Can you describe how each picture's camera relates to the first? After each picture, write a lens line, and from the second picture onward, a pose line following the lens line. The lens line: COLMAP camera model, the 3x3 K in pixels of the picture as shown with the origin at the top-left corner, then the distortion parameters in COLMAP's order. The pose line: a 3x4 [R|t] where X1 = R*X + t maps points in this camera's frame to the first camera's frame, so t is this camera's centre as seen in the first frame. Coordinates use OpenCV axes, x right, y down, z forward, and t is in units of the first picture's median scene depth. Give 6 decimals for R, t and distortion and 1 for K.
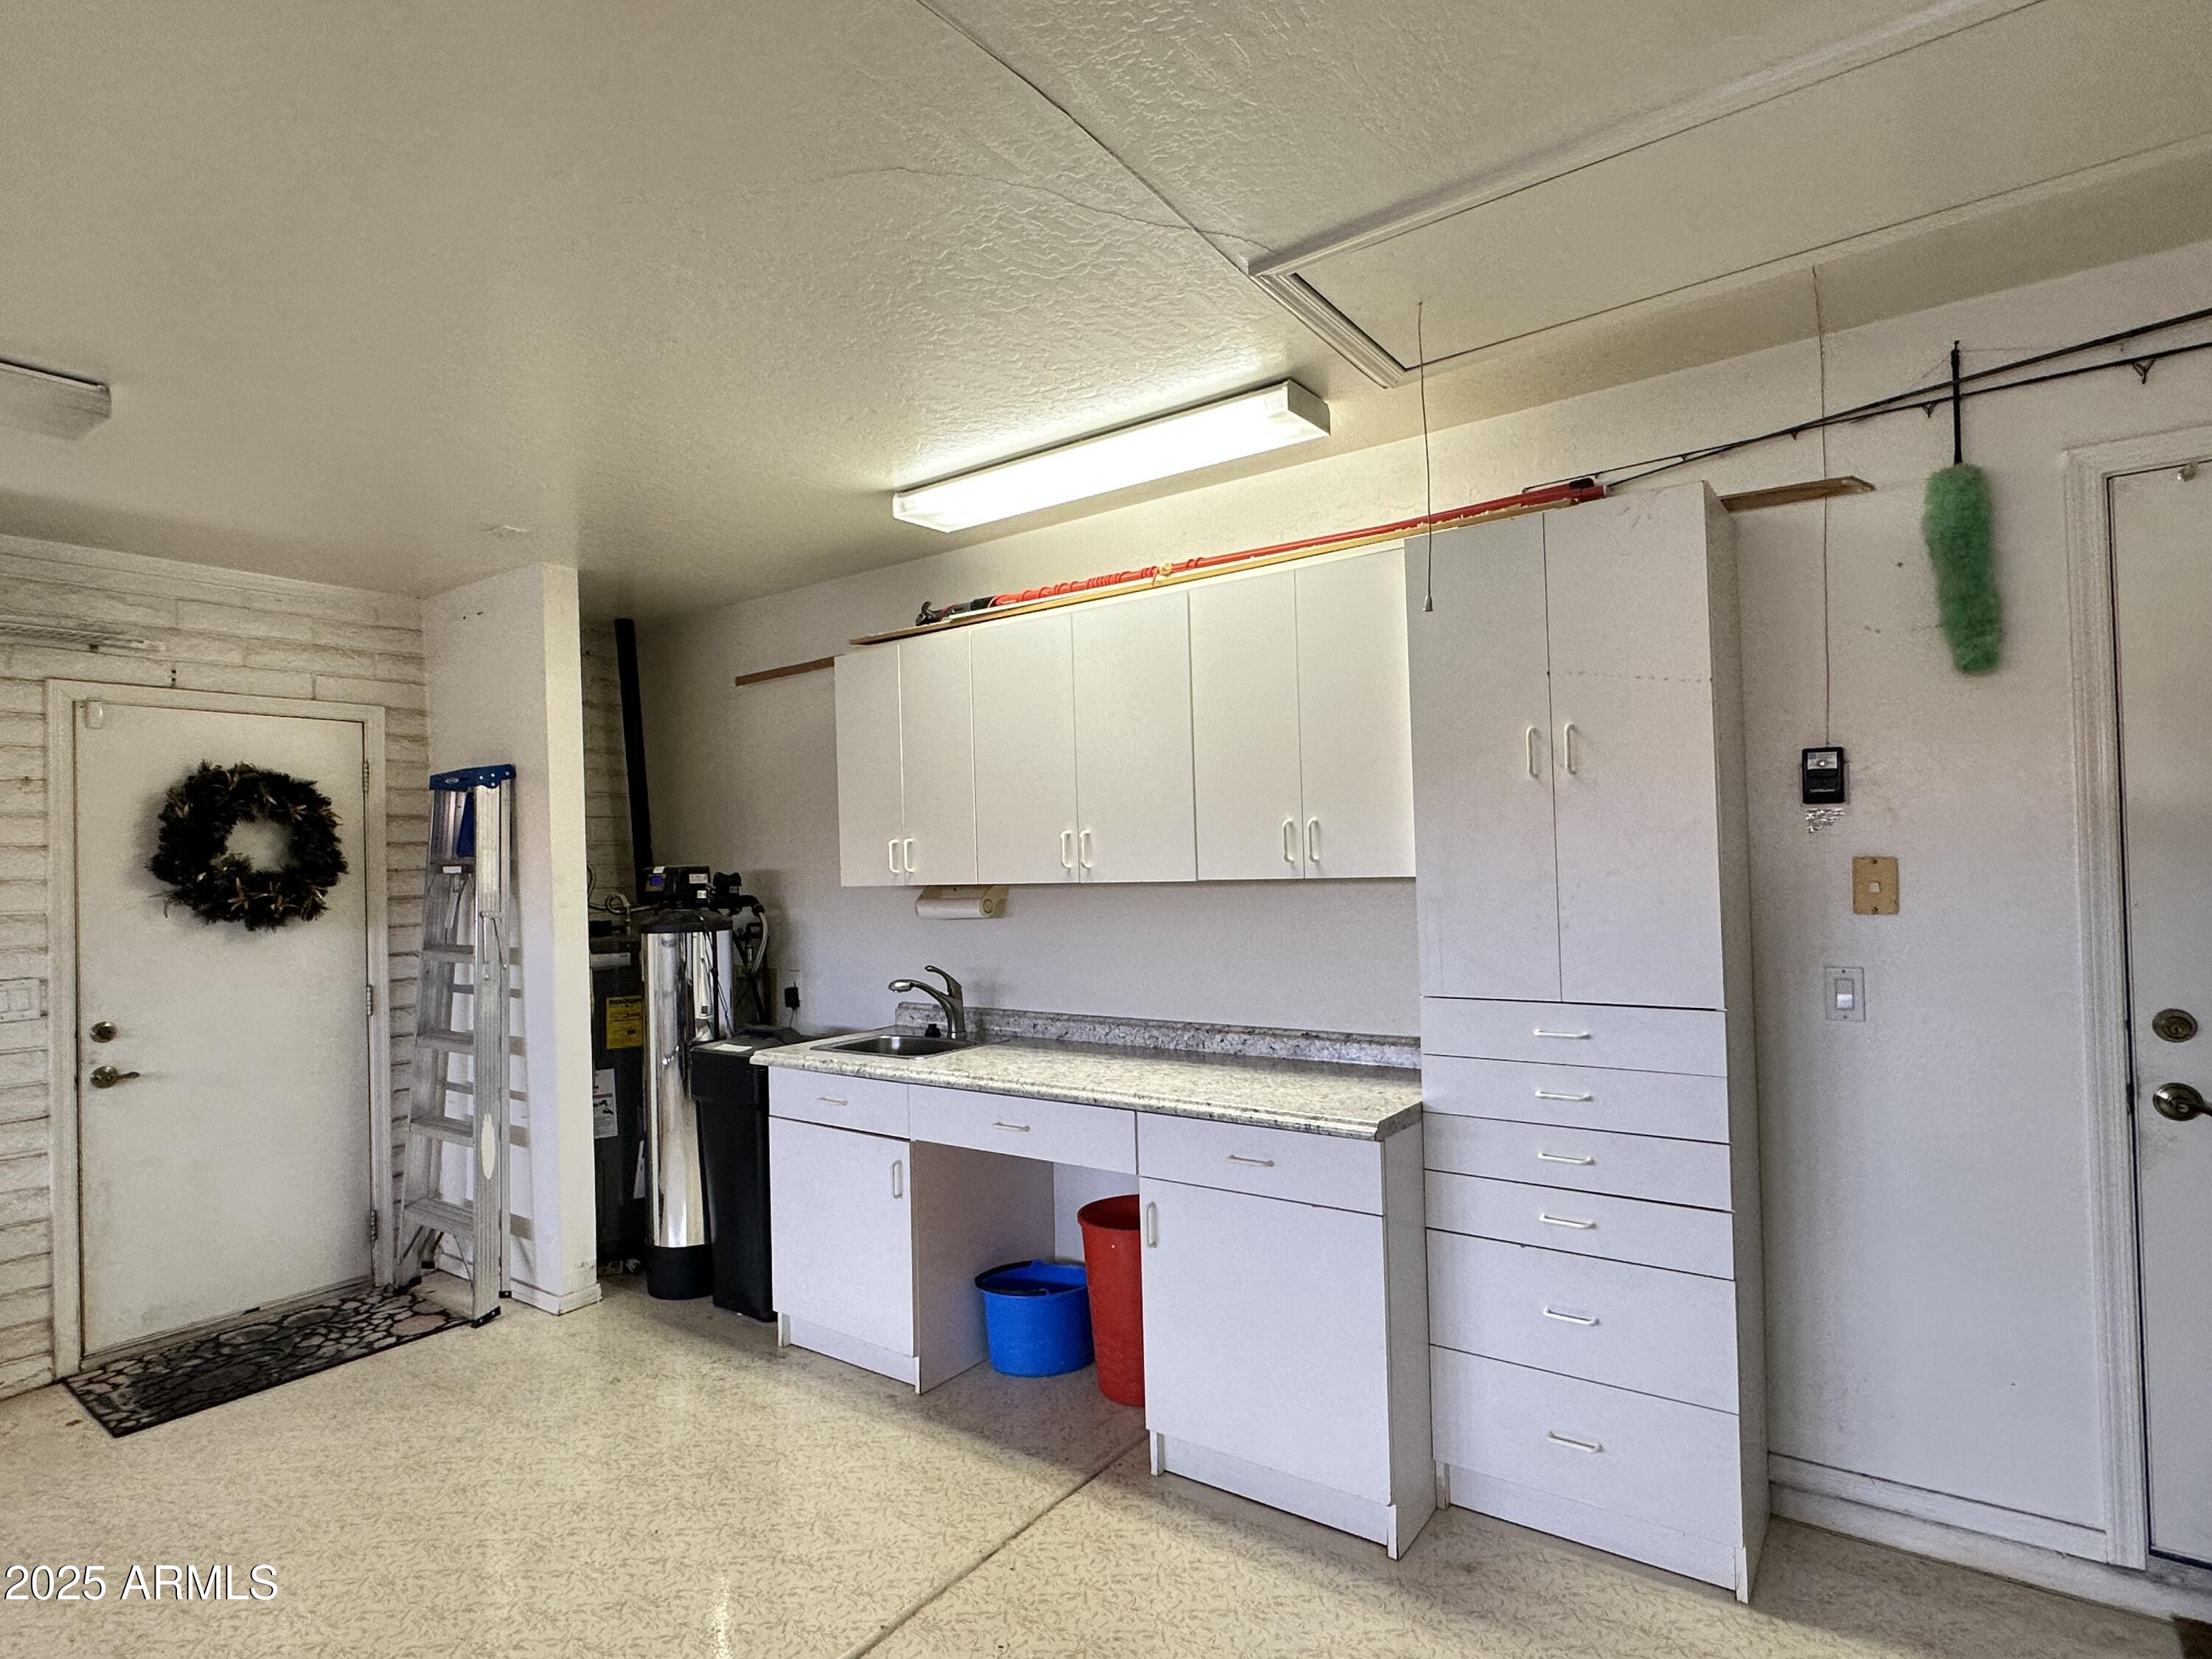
lens RADIAL K [[1162.2, 0, 1109.9], [0, 1162.2, 829.4], [0, 0, 1]] dist [-0.001113, 0.000768]
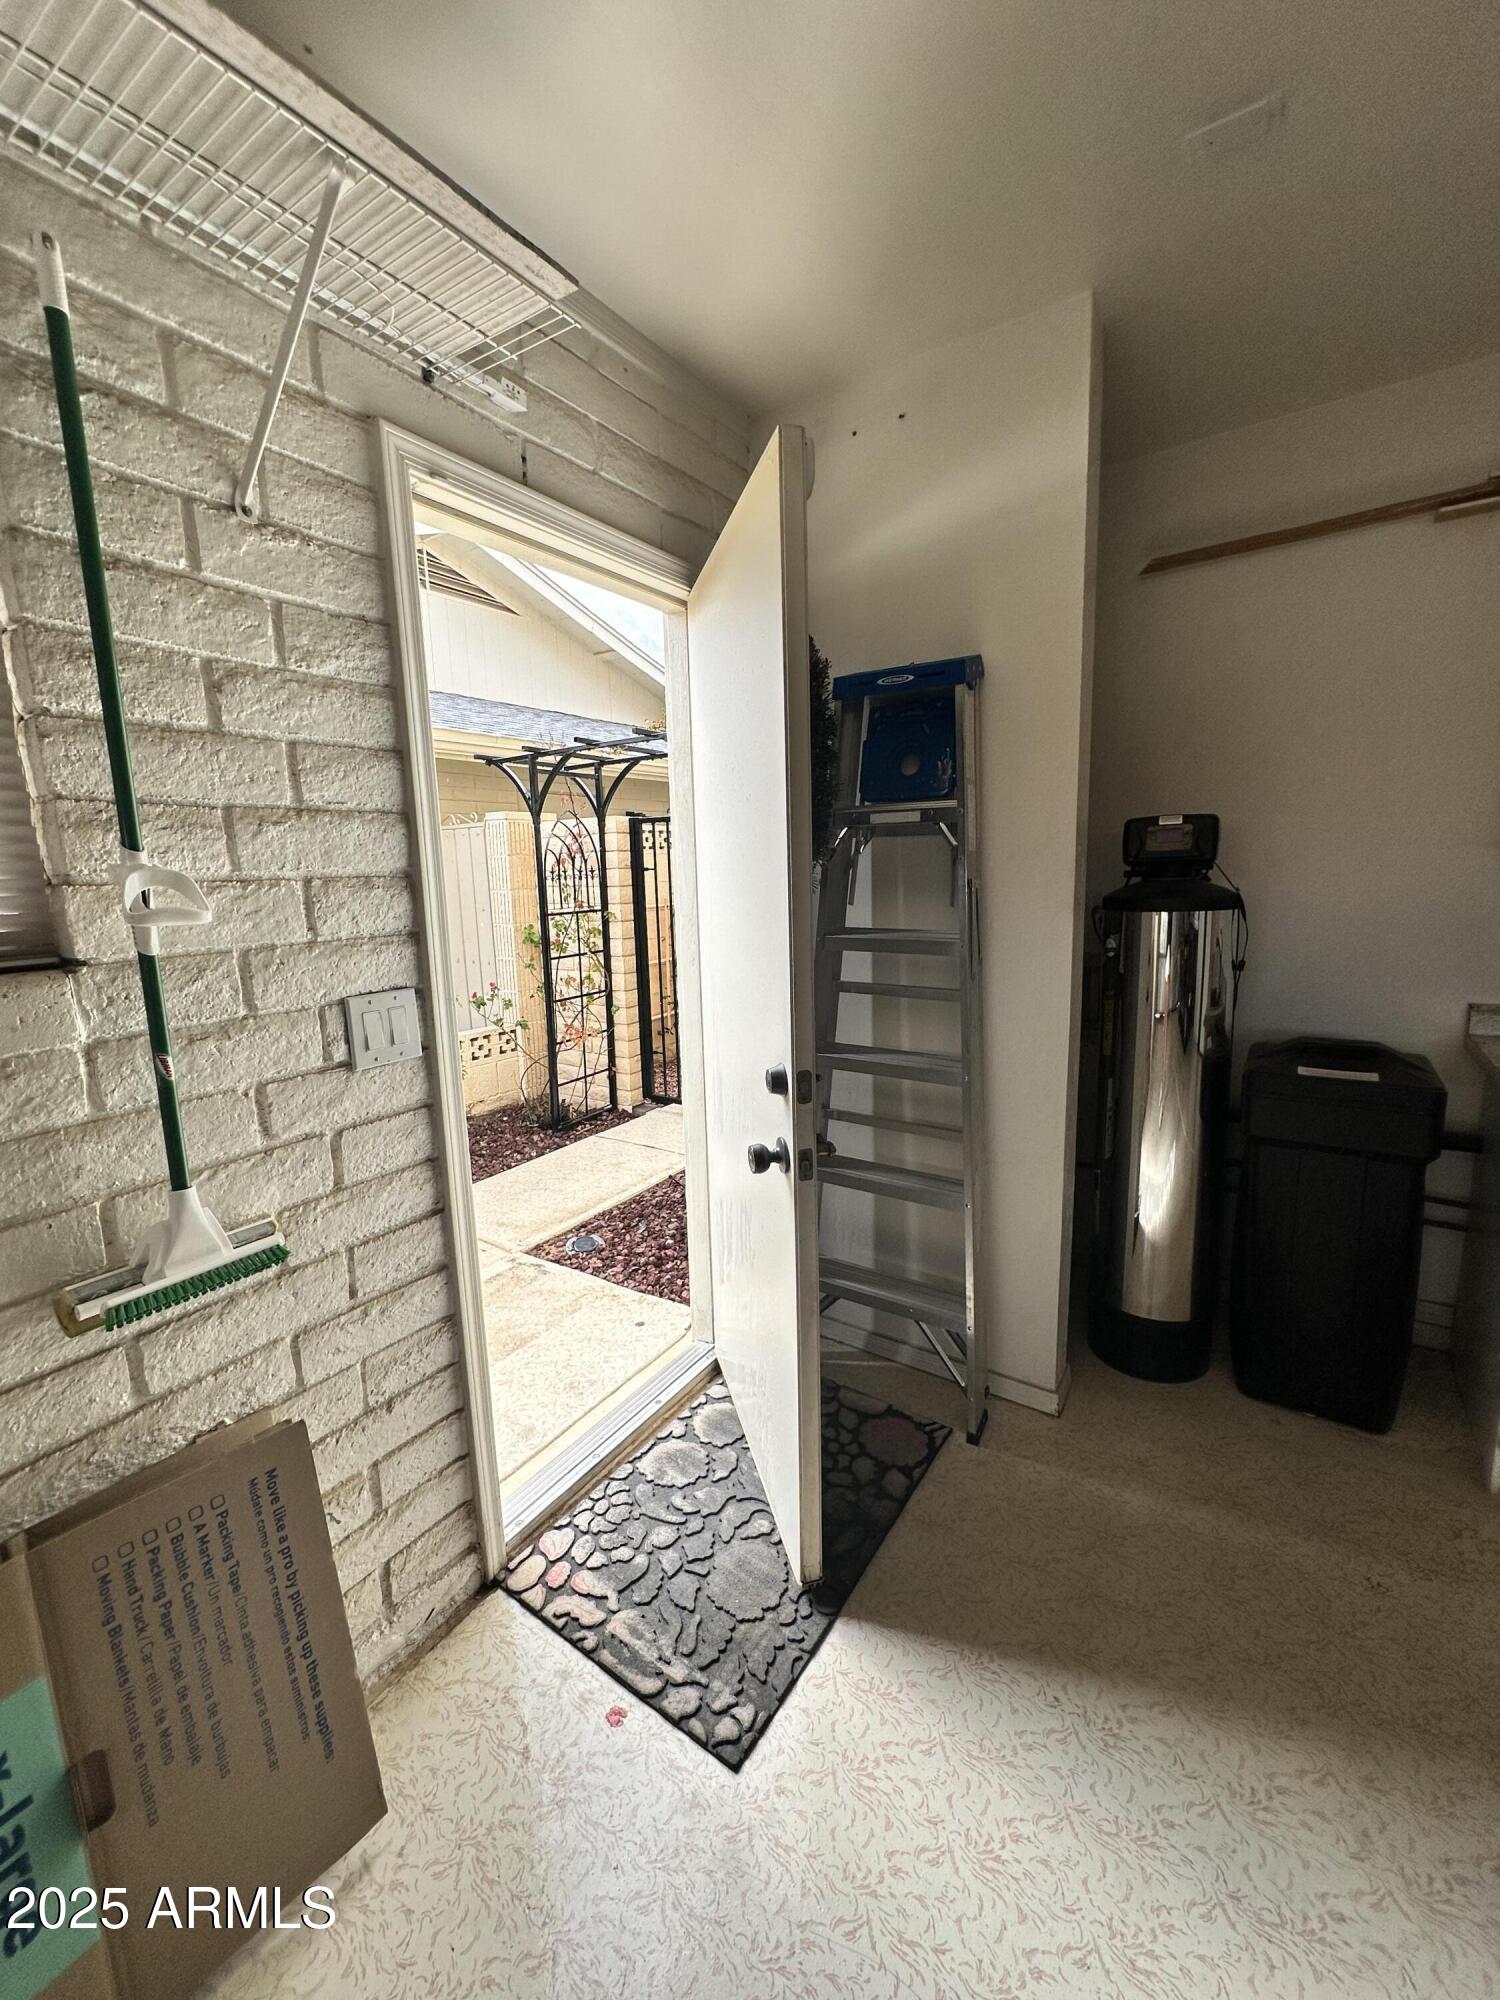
lens RADIAL K [[801.3, 0, 749.9], [0, 801.3, 1000.2], [0, 0, 1]] dist [-0.003156, 0.000684]
pose [[0.999335, -0.004344, 0.036211, -0.988025], [-0.002554, 0.982105, 0.188314, 0.076095], [-0.036381, -0.188282, 0.981441, 0.777697]]
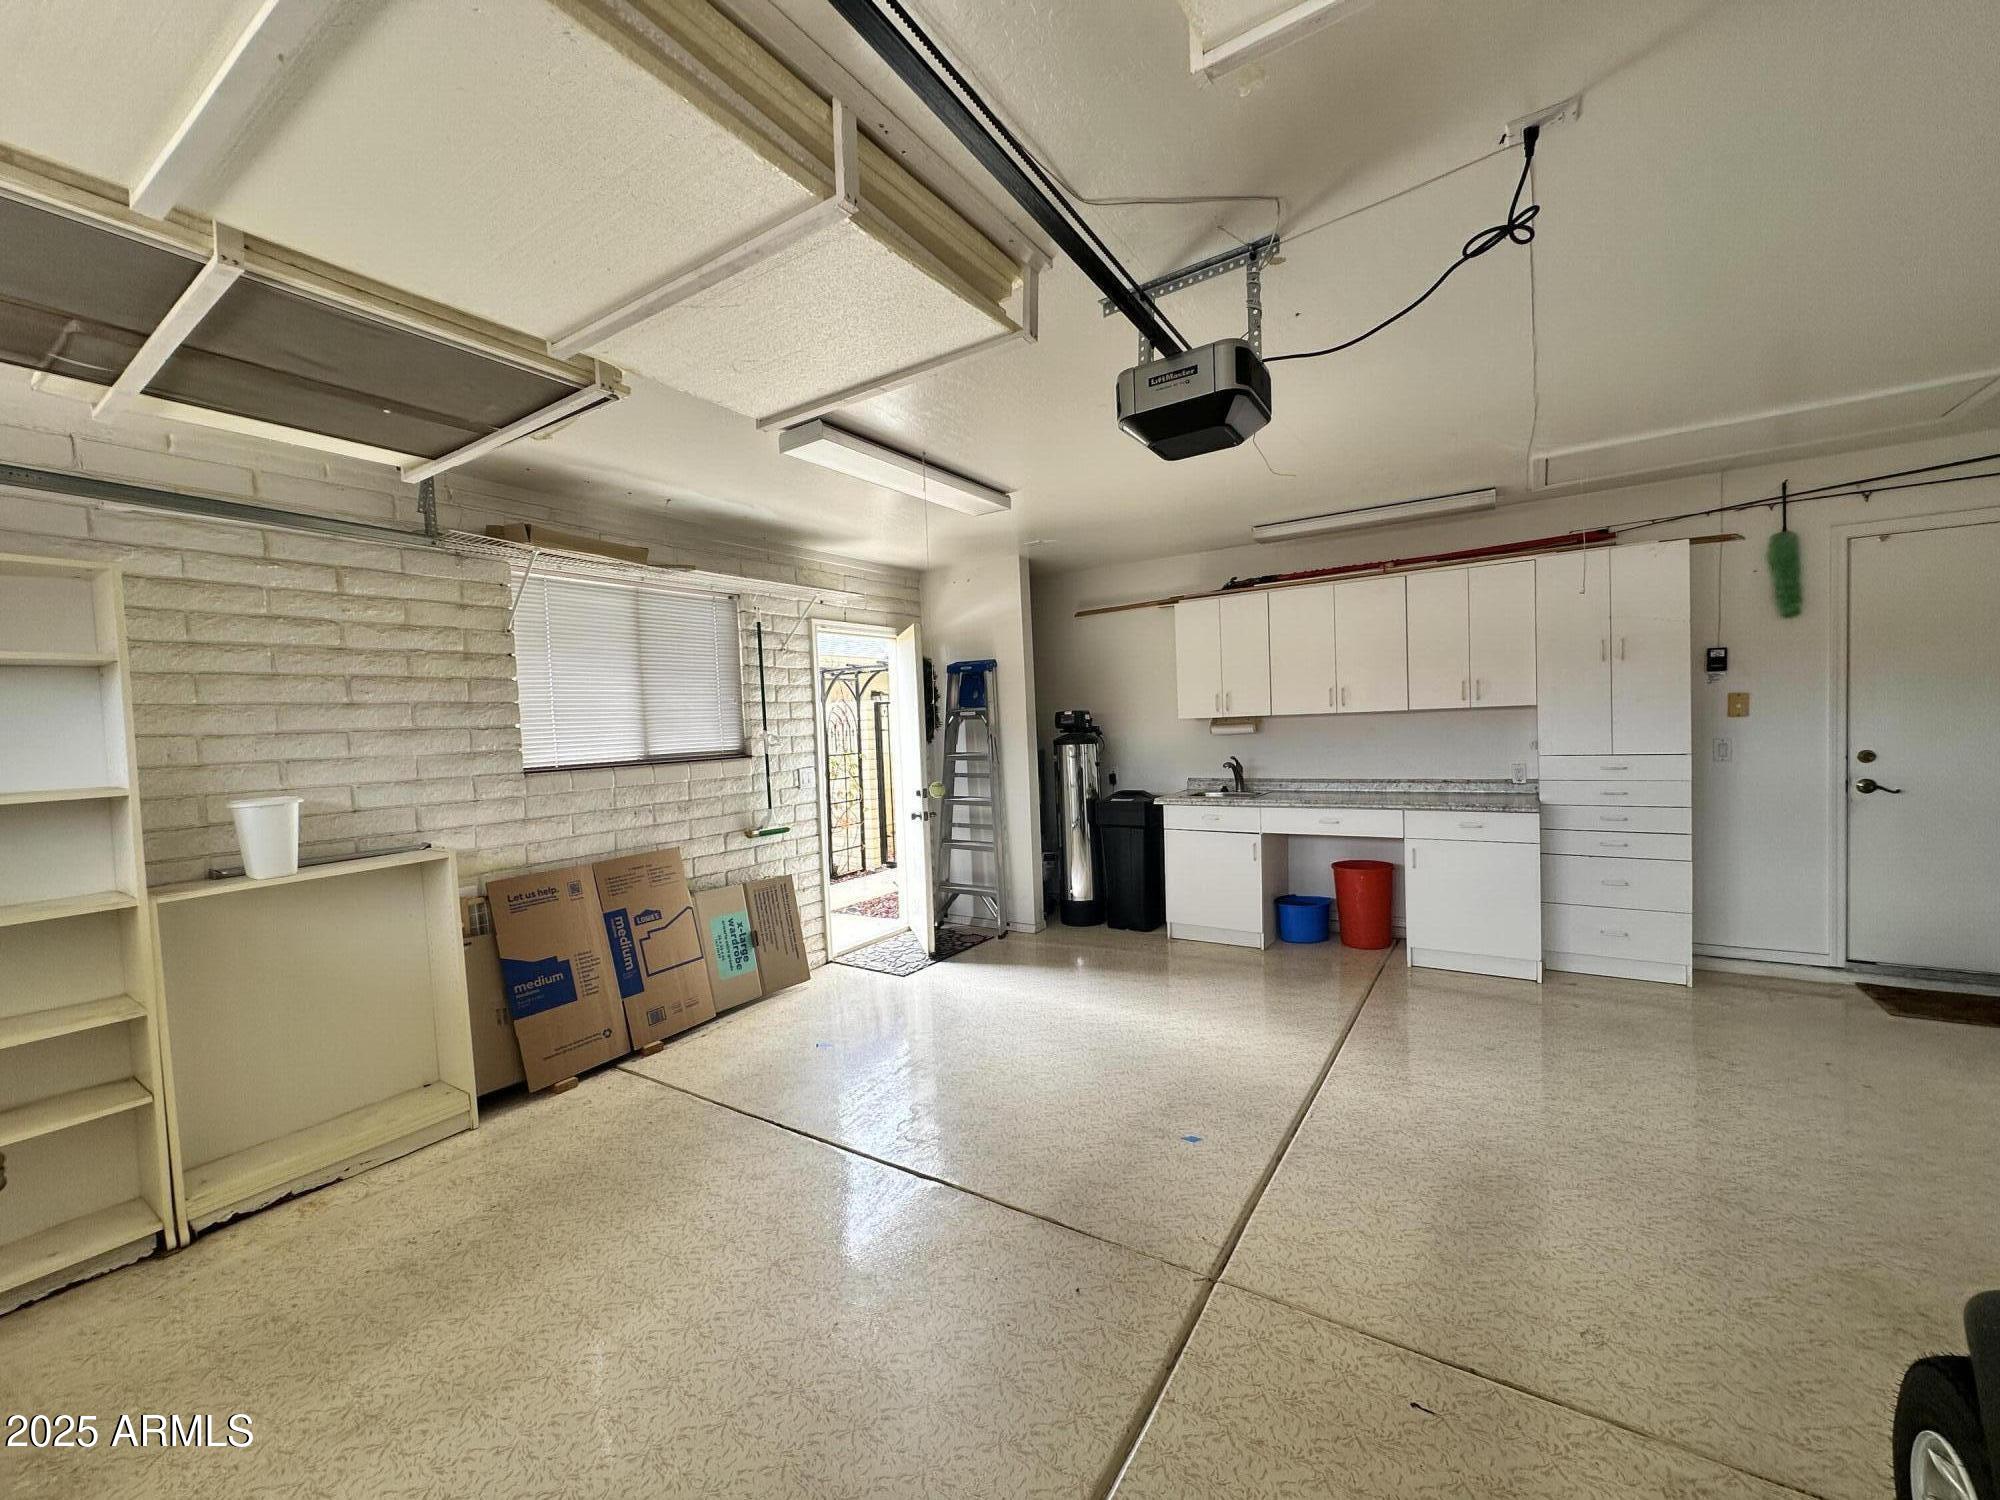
lens RADIAL K [[801.3, 0, 1001.4], [0, 801.3, 743.4], [0, 0, 1]] dist [-0.003156, 0.000684]
pose [[0.998646, -0.012960, 0.050377, -0.855377], [0.010354, 0.998612, 0.051649, 0.023700], [-0.050976, -0.051058, 0.997394, -0.522231]]
